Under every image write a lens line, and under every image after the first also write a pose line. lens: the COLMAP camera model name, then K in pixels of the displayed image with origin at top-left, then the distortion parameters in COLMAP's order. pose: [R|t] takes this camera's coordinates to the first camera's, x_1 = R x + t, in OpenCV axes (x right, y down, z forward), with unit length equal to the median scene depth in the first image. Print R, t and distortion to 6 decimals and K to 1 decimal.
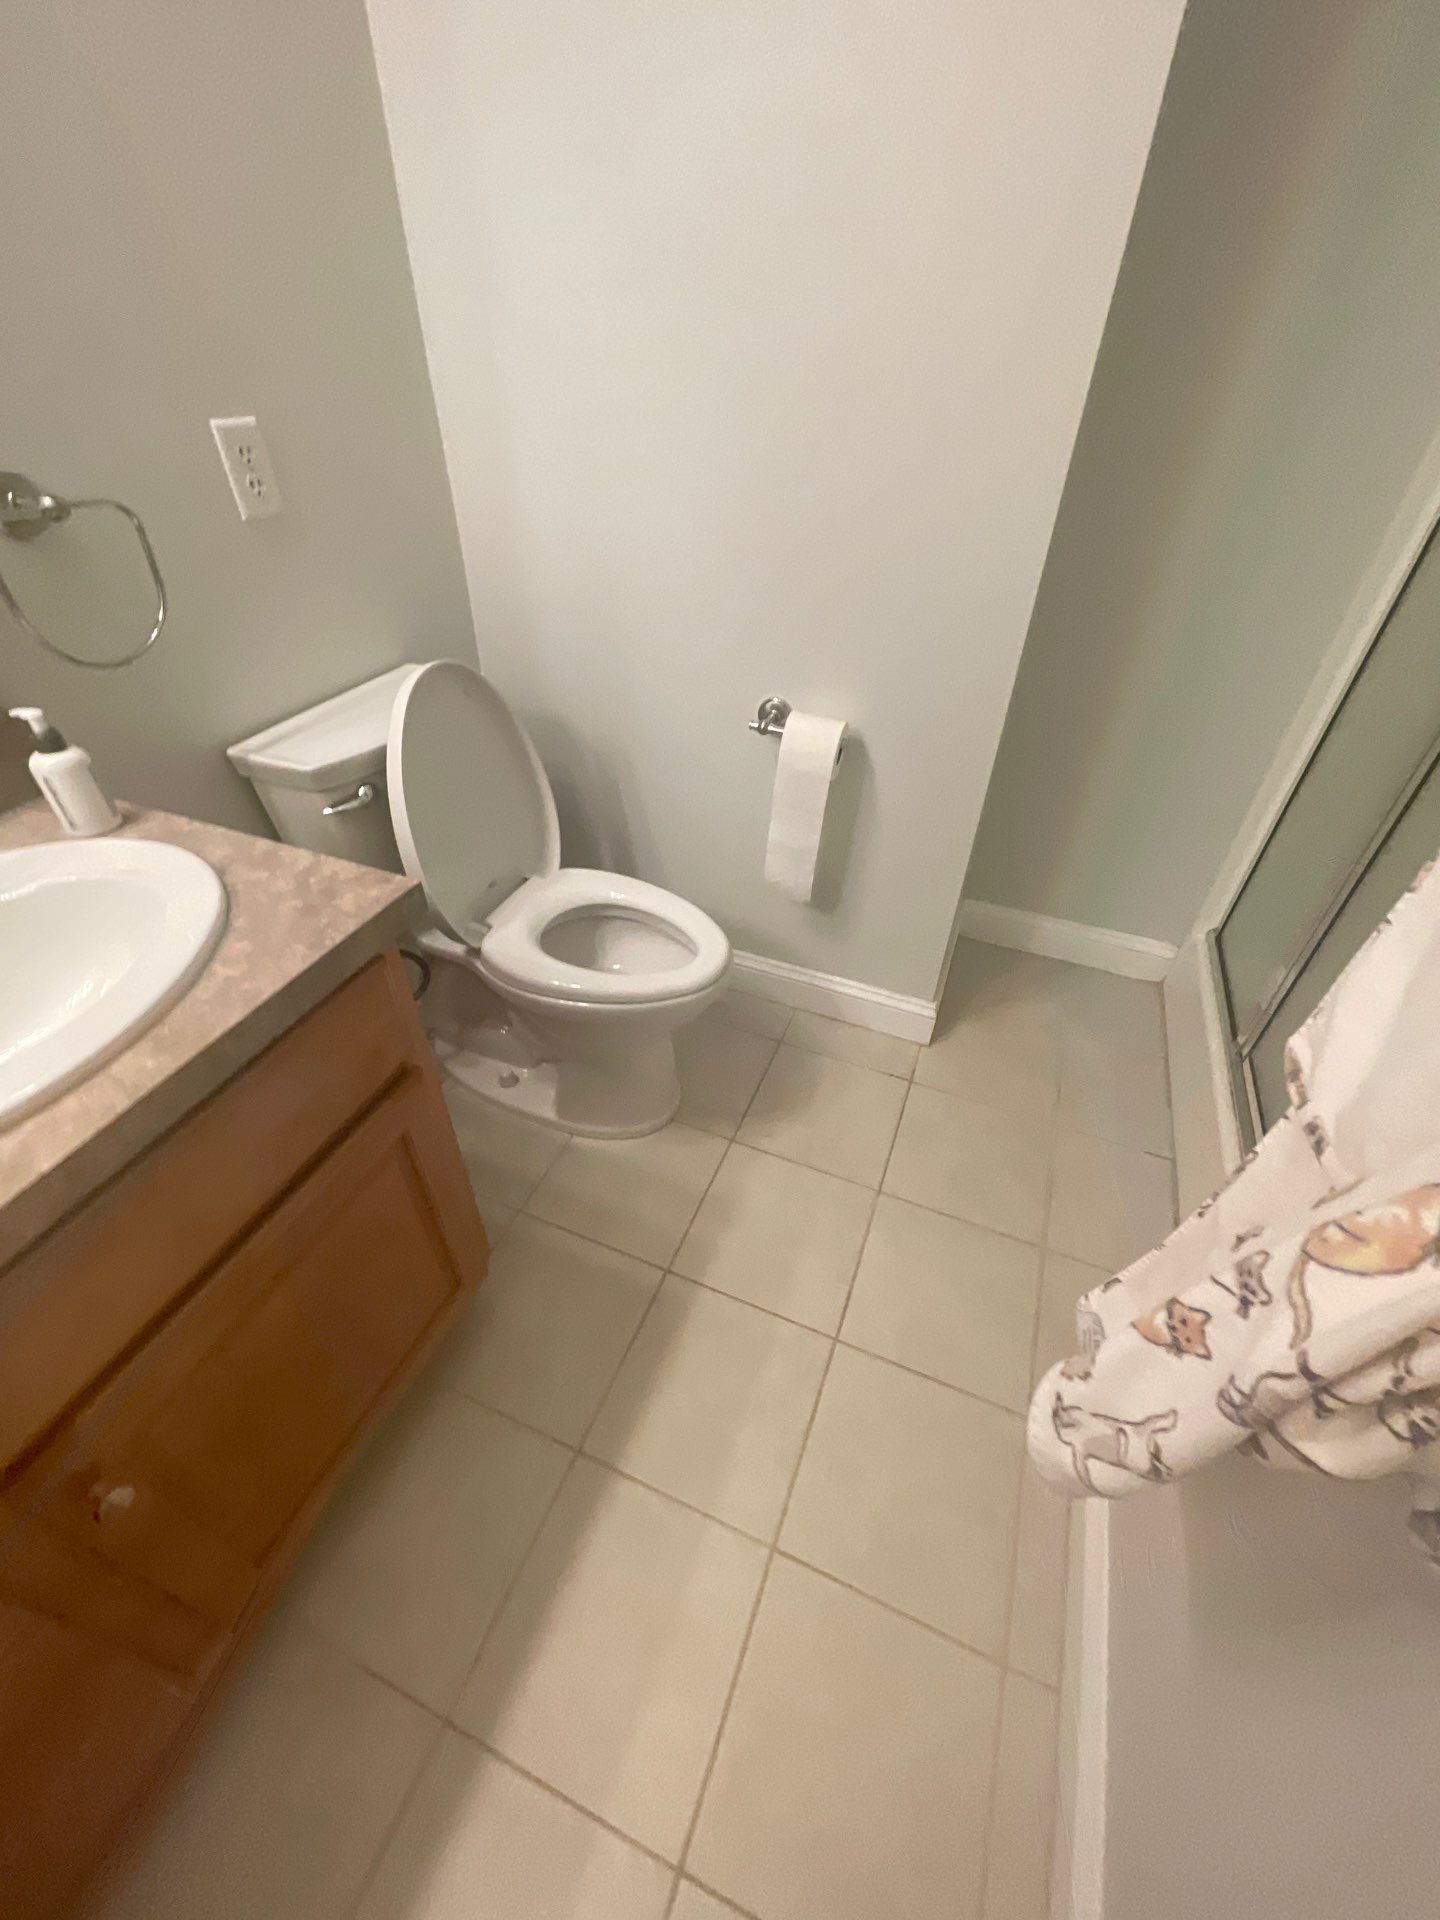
lens RADIAL K [[772.4, 0, 720.0], [0, 772.4, 960.0], [0, 0, 1]] dist [-0.003395, -0.000339]
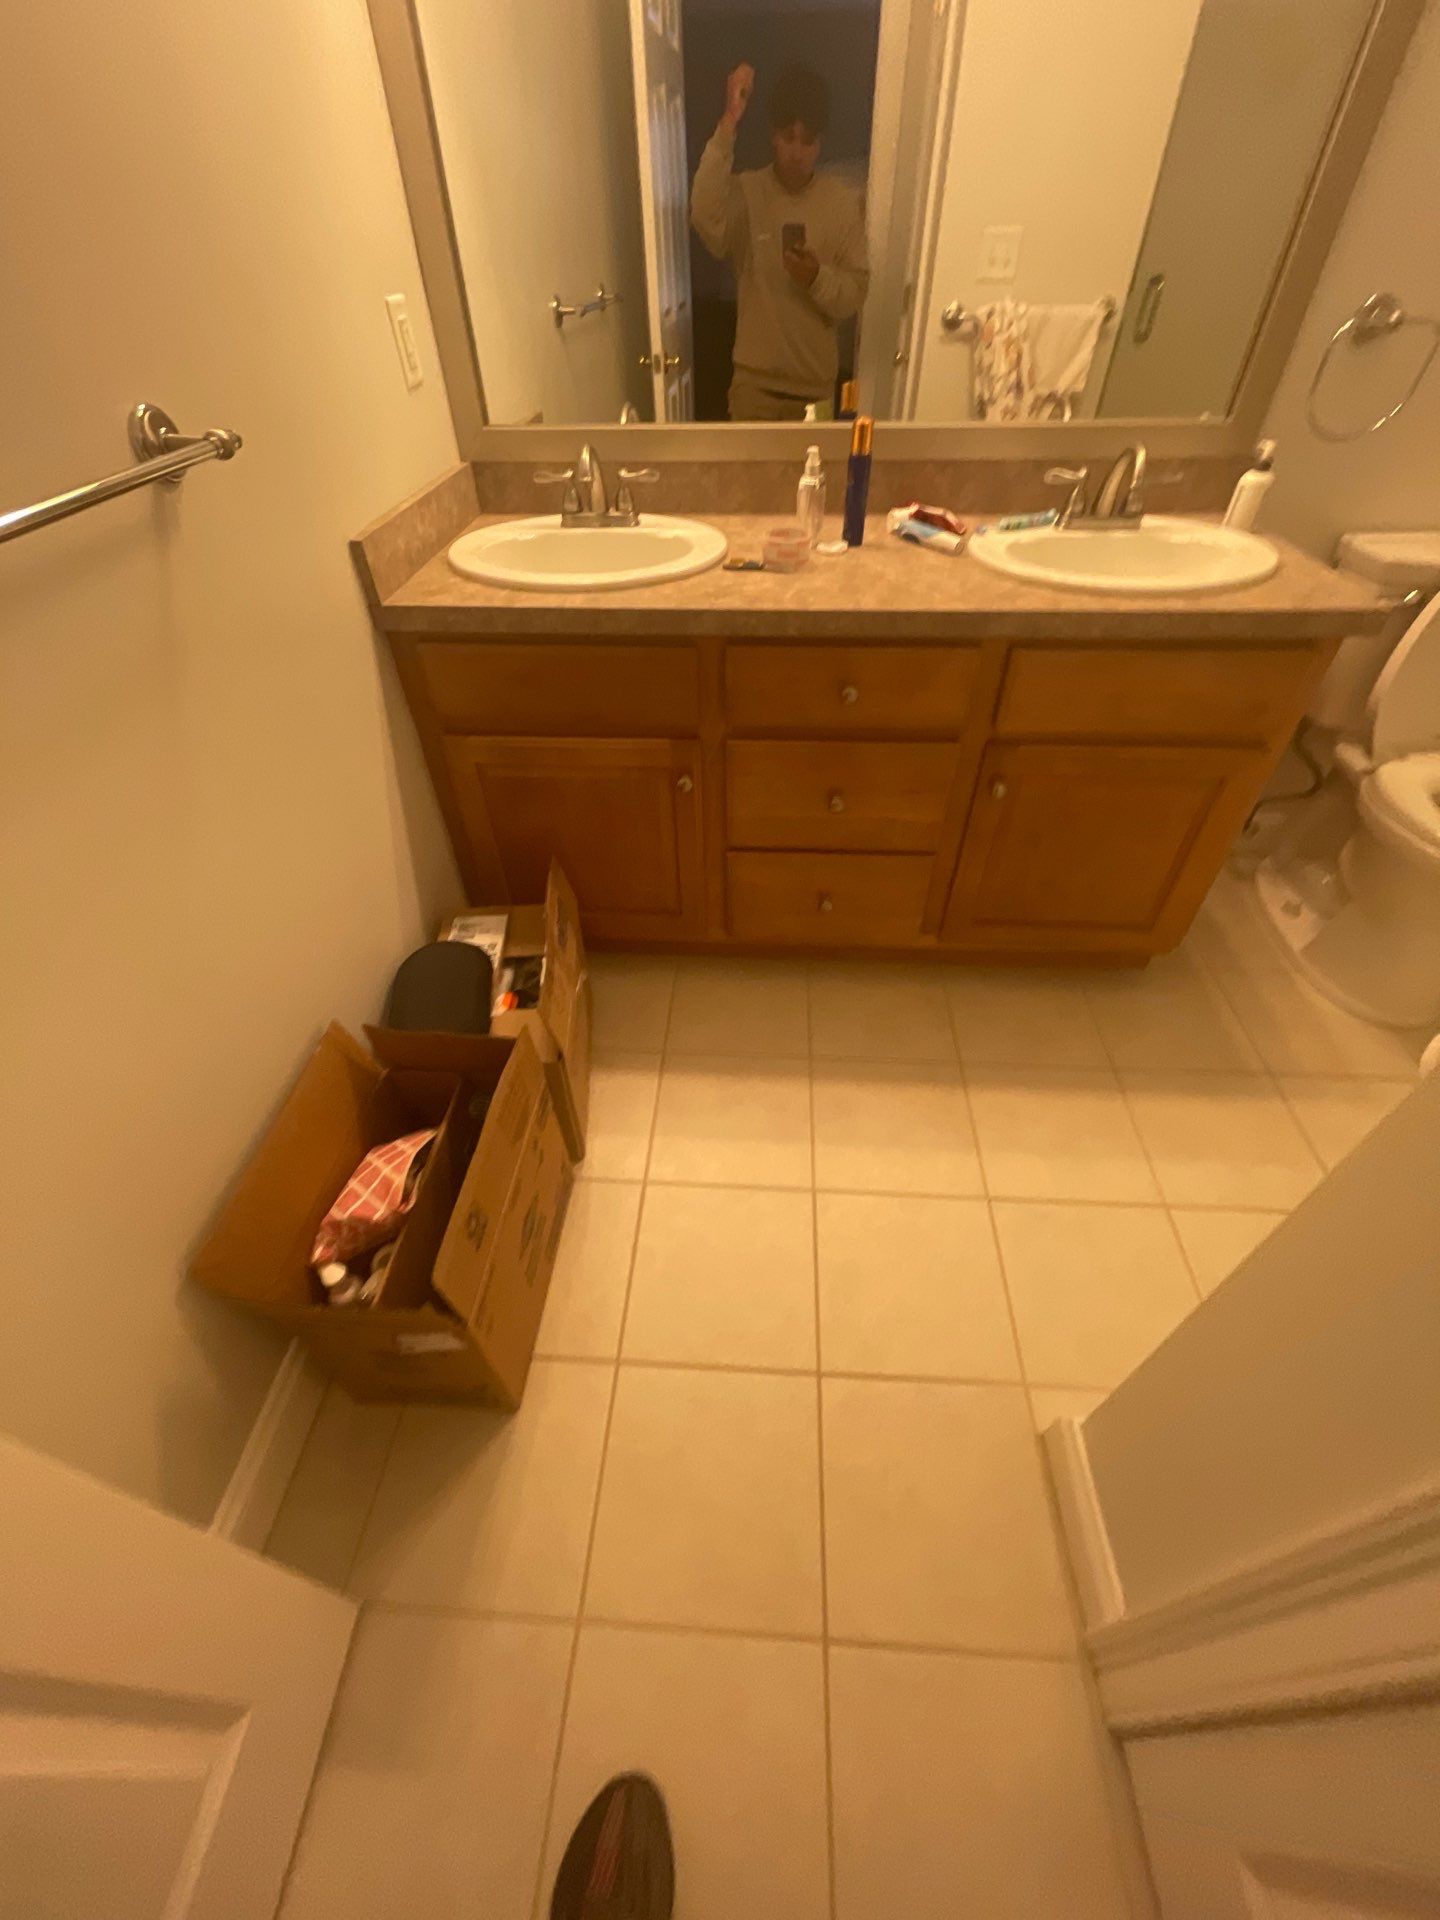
lens RADIAL K [[772.4, 0, 720.0], [0, 772.4, 960.0], [0, 0, 1]] dist [-0.003395, -0.000339]
pose [[0.316530, 0.636056, -0.703734, 0.305743], [-0.584567, 0.715062, 0.383364, 0.267069], [0.747054, 0.290034, 0.598156, -0.282066]]
